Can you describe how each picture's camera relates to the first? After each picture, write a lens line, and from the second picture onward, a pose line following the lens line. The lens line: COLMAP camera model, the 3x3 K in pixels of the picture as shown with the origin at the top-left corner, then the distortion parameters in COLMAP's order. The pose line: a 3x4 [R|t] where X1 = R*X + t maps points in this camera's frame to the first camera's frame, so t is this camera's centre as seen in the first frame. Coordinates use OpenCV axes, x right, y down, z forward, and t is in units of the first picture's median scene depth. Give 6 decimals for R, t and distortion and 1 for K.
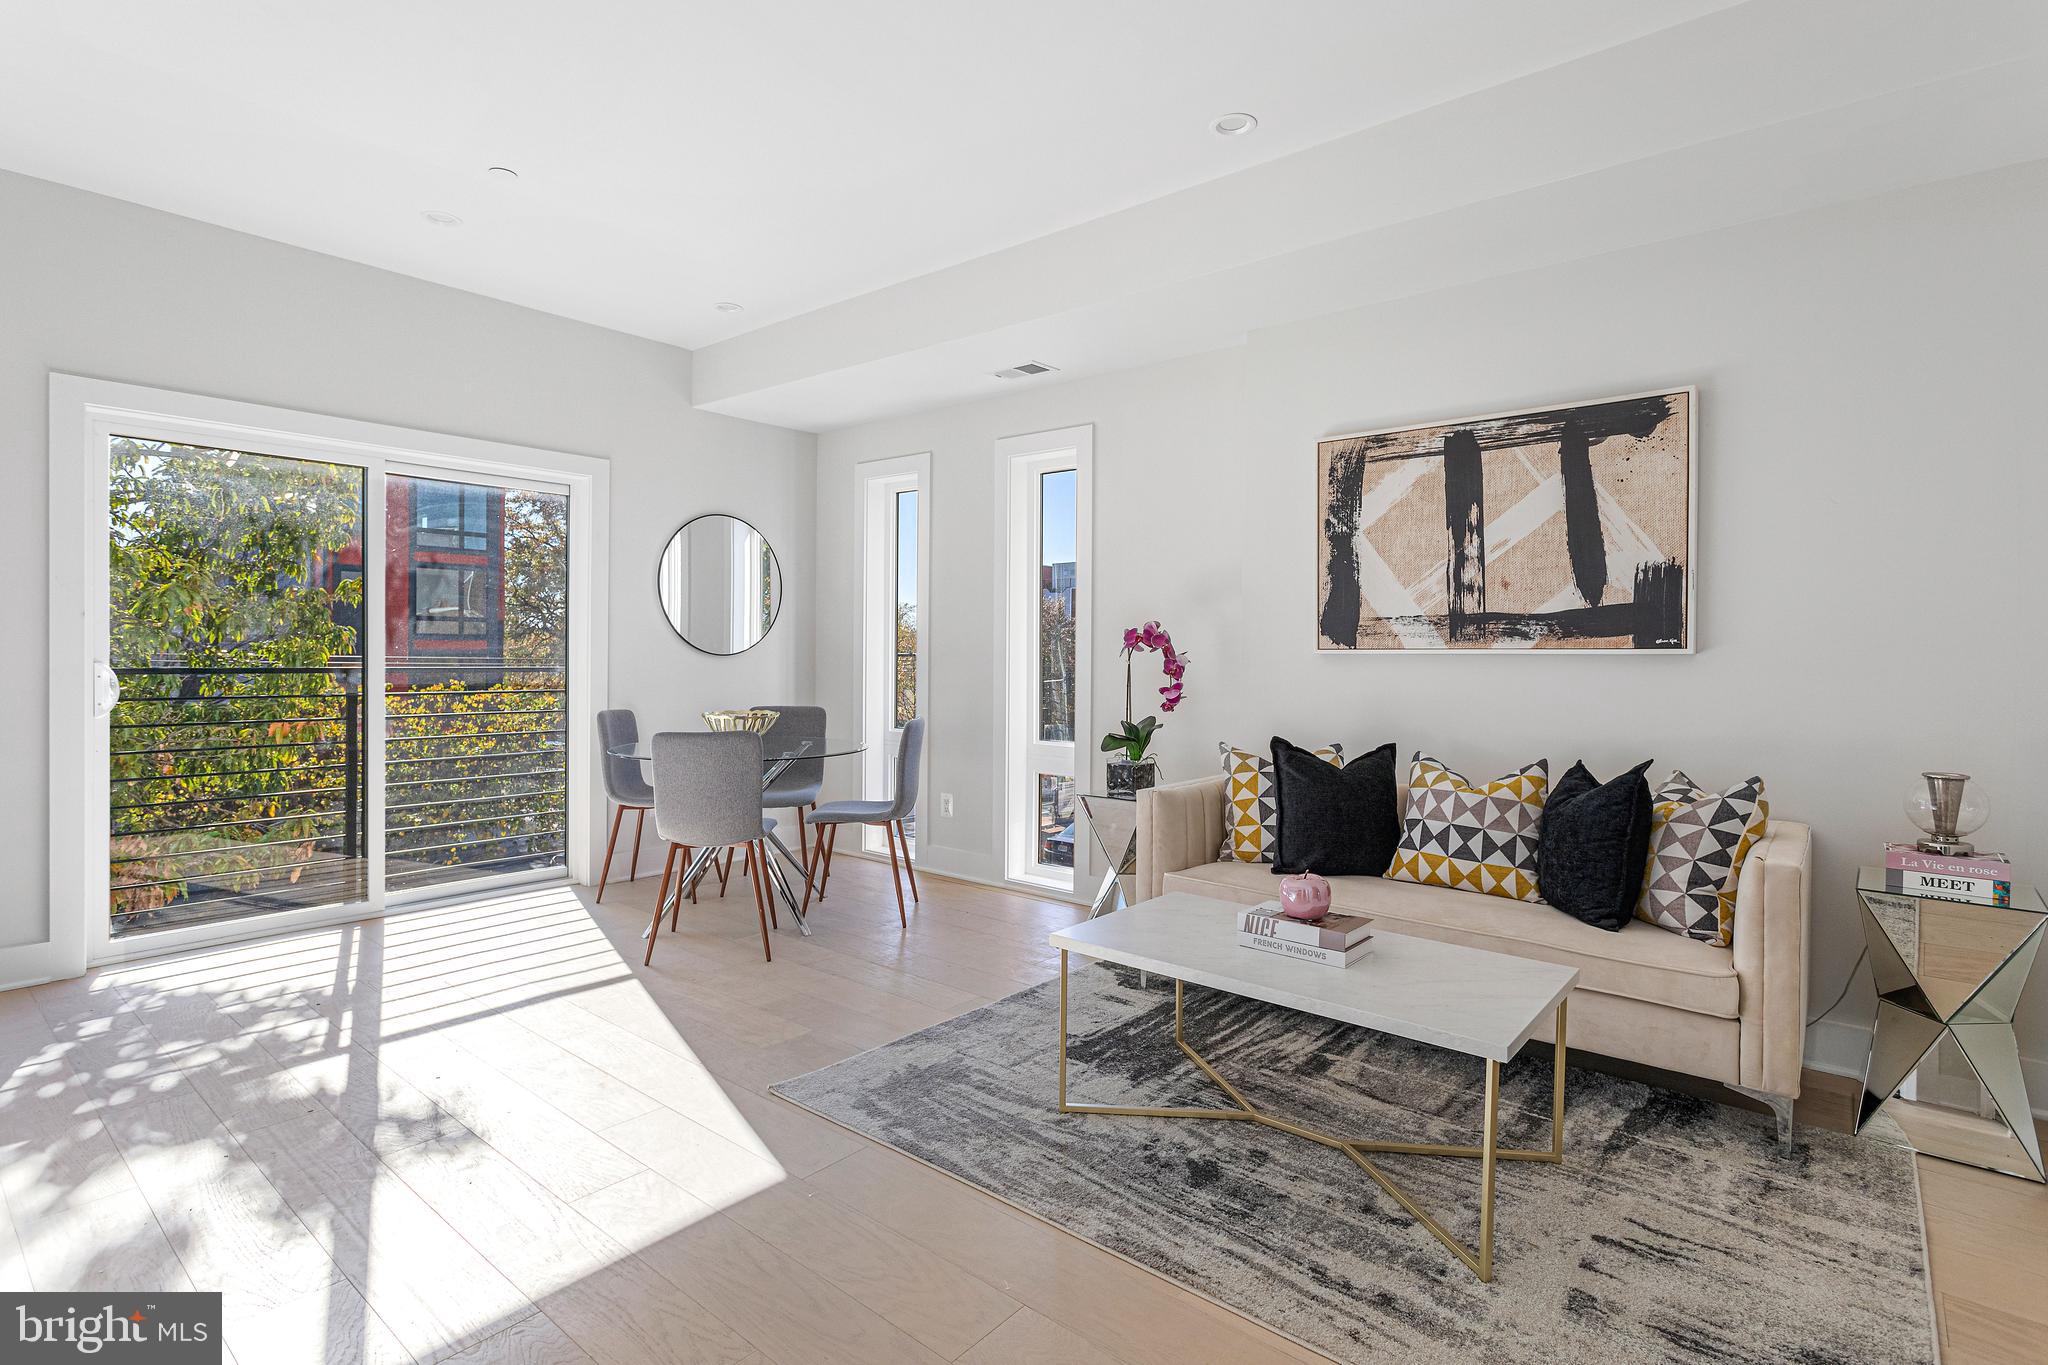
lens RADIAL K [[998.6, 0, 1043.1], [0, 998.6, 667.3], [0, 0, 1]] dist [-0.002389, 0.001697]
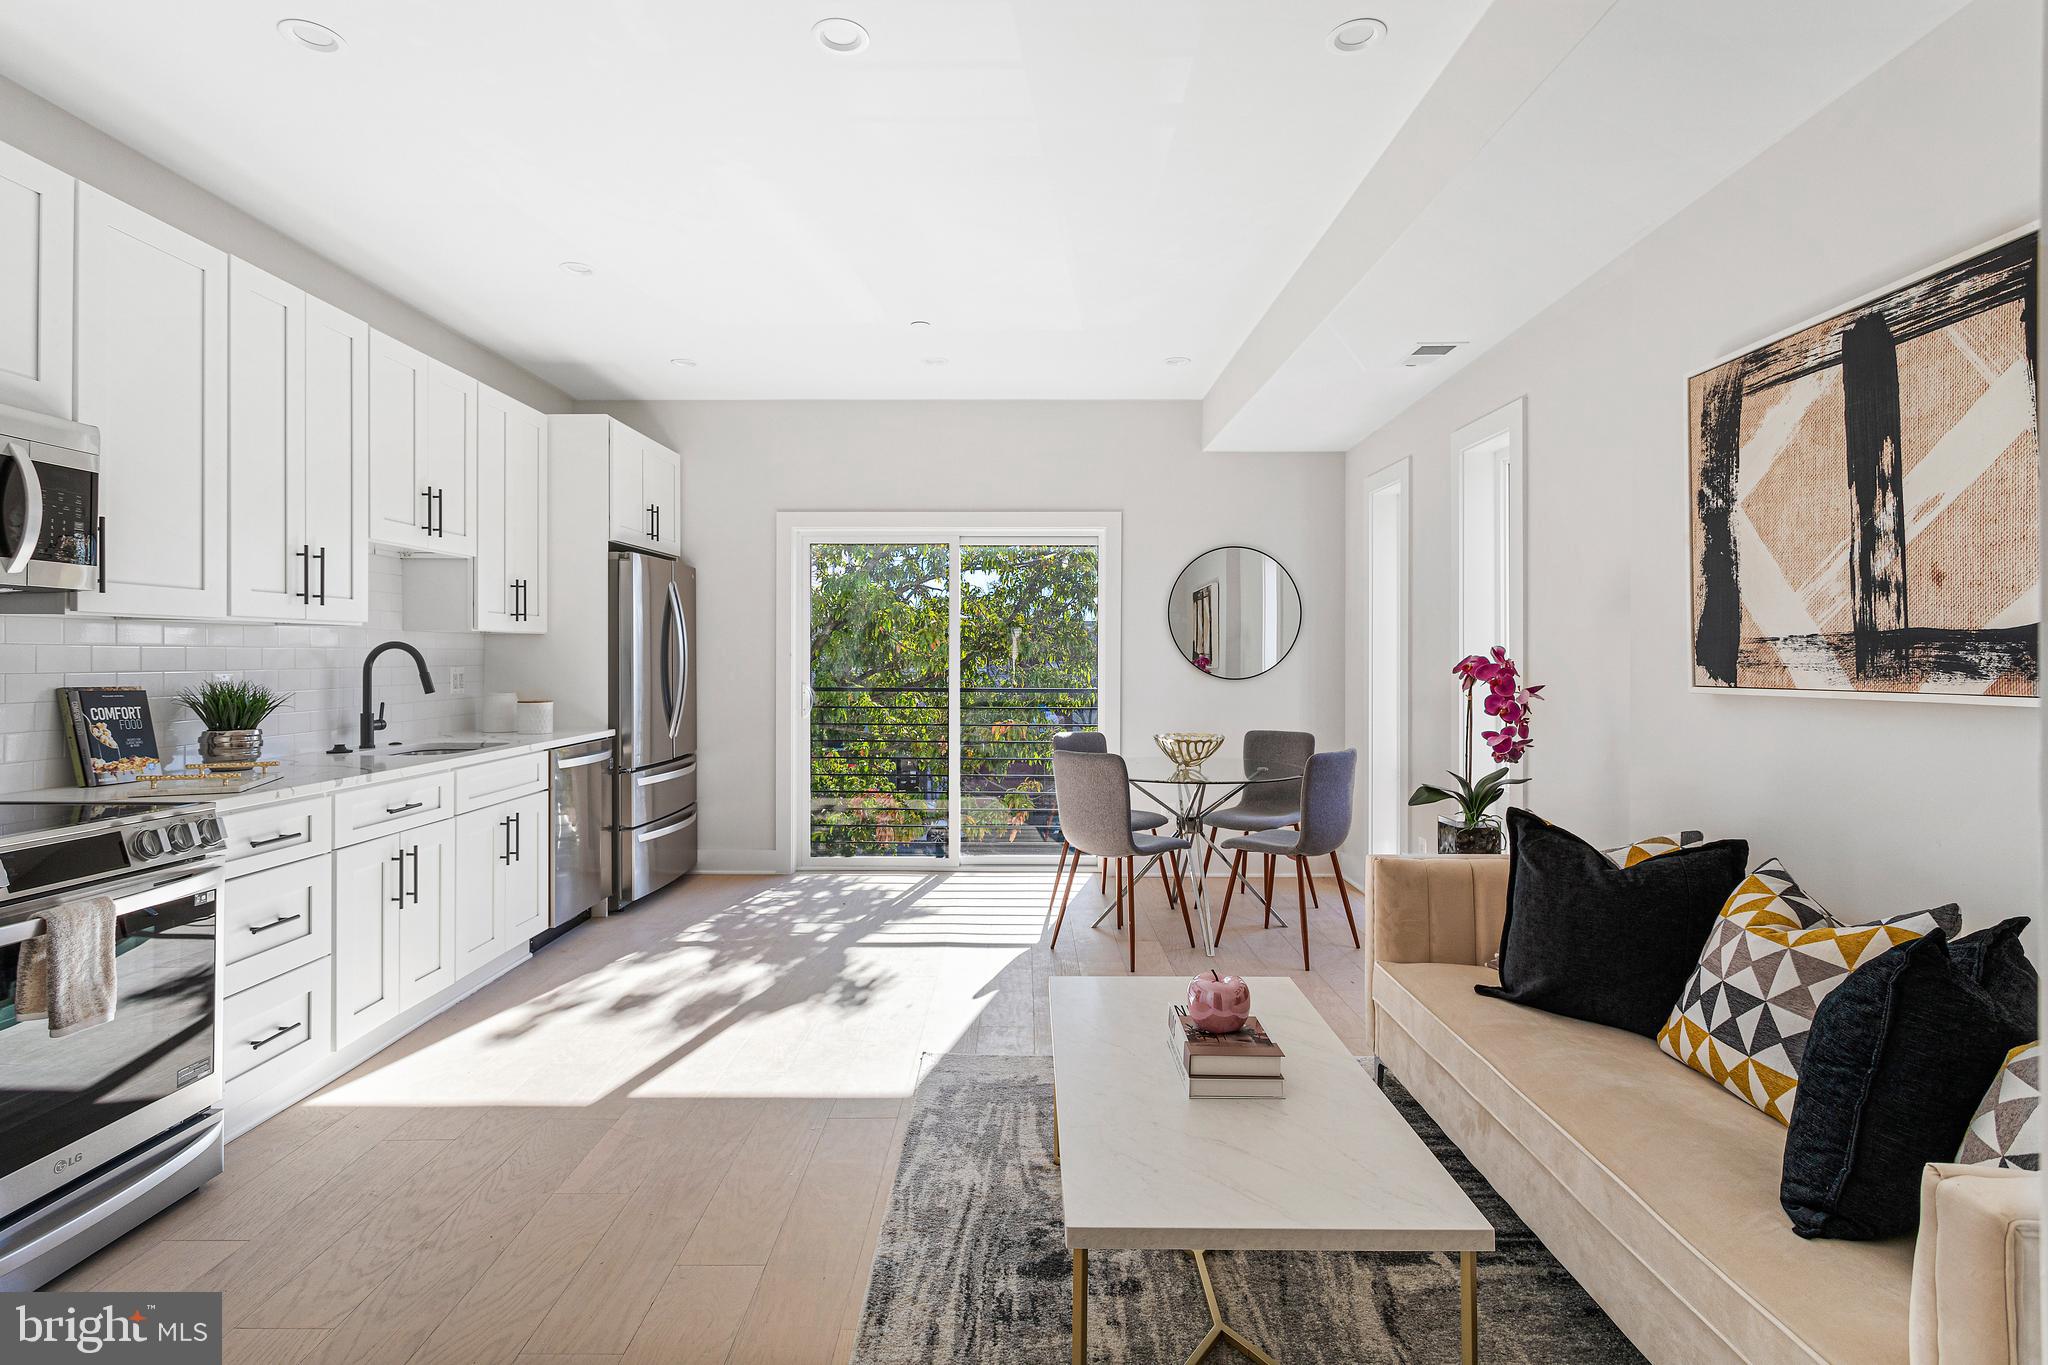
lens RADIAL K [[998.6, 0, 1028.9], [0, 998.6, 653.7], [0, 0, 1]] dist [-0.002389, 0.001697]
pose [[0.628205, -0.010733, -0.777974, 0.566028], [-0.008408, 0.999753, -0.020582, -0.024607], [0.778002, 0.019471, 0.627960, 0.260630]]
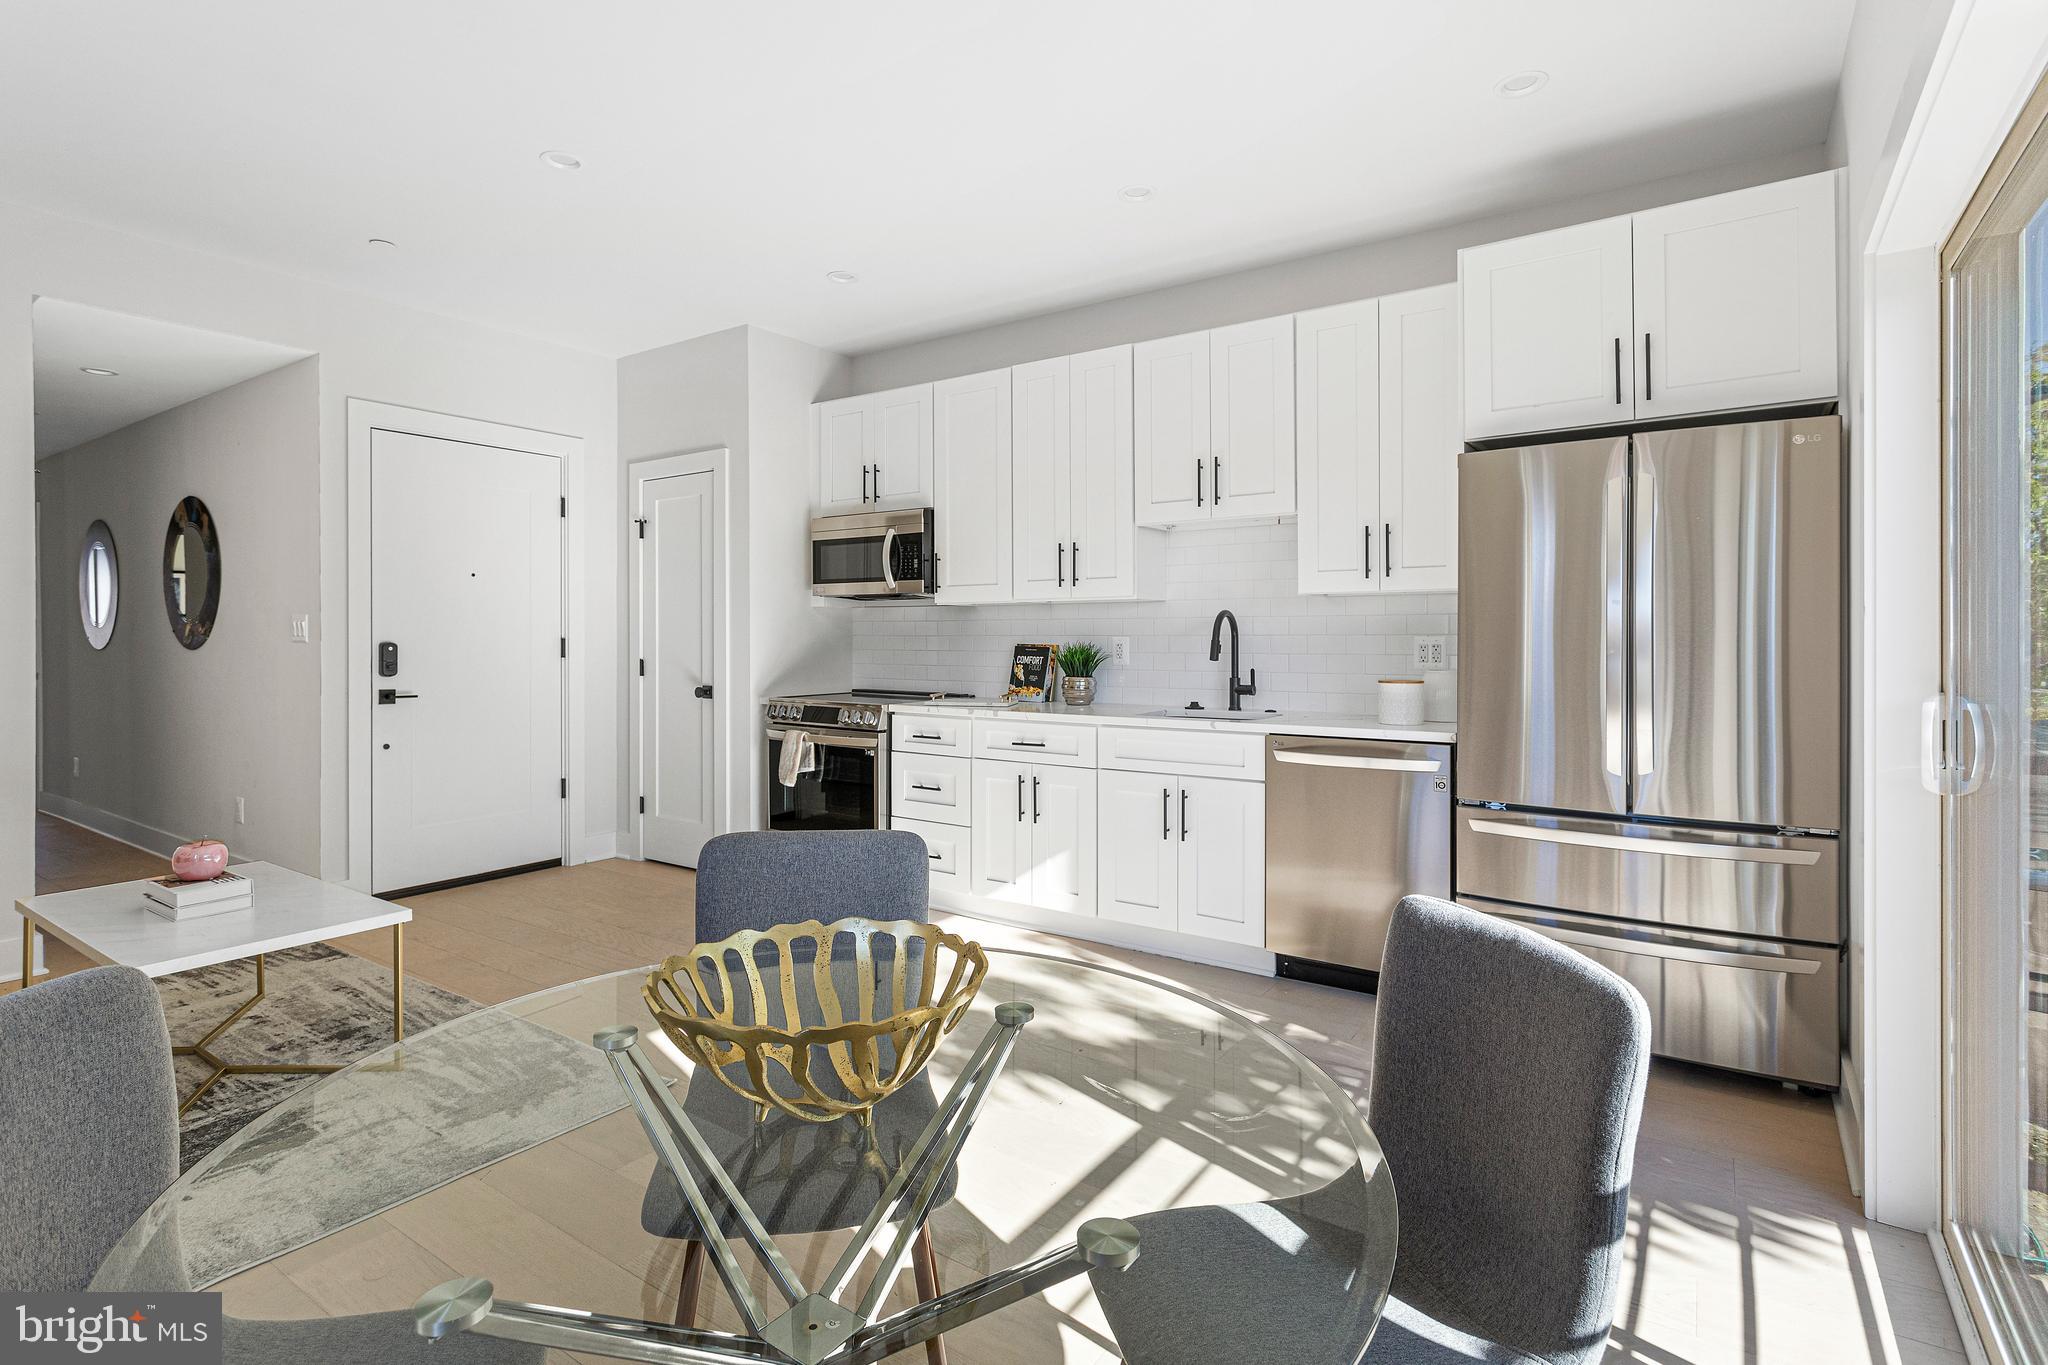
lens RADIAL K [[998.6, 0, 1004.3], [0, 998.6, 634.0], [0, 0, 1]] dist [-0.002389, 0.001697]
pose [[-0.998027, -0.009564, -0.062049, -0.419603], [-0.010546, 0.999824, 0.015522, -0.042978], [0.061889, 0.016146, -0.997952, 1.565371]]
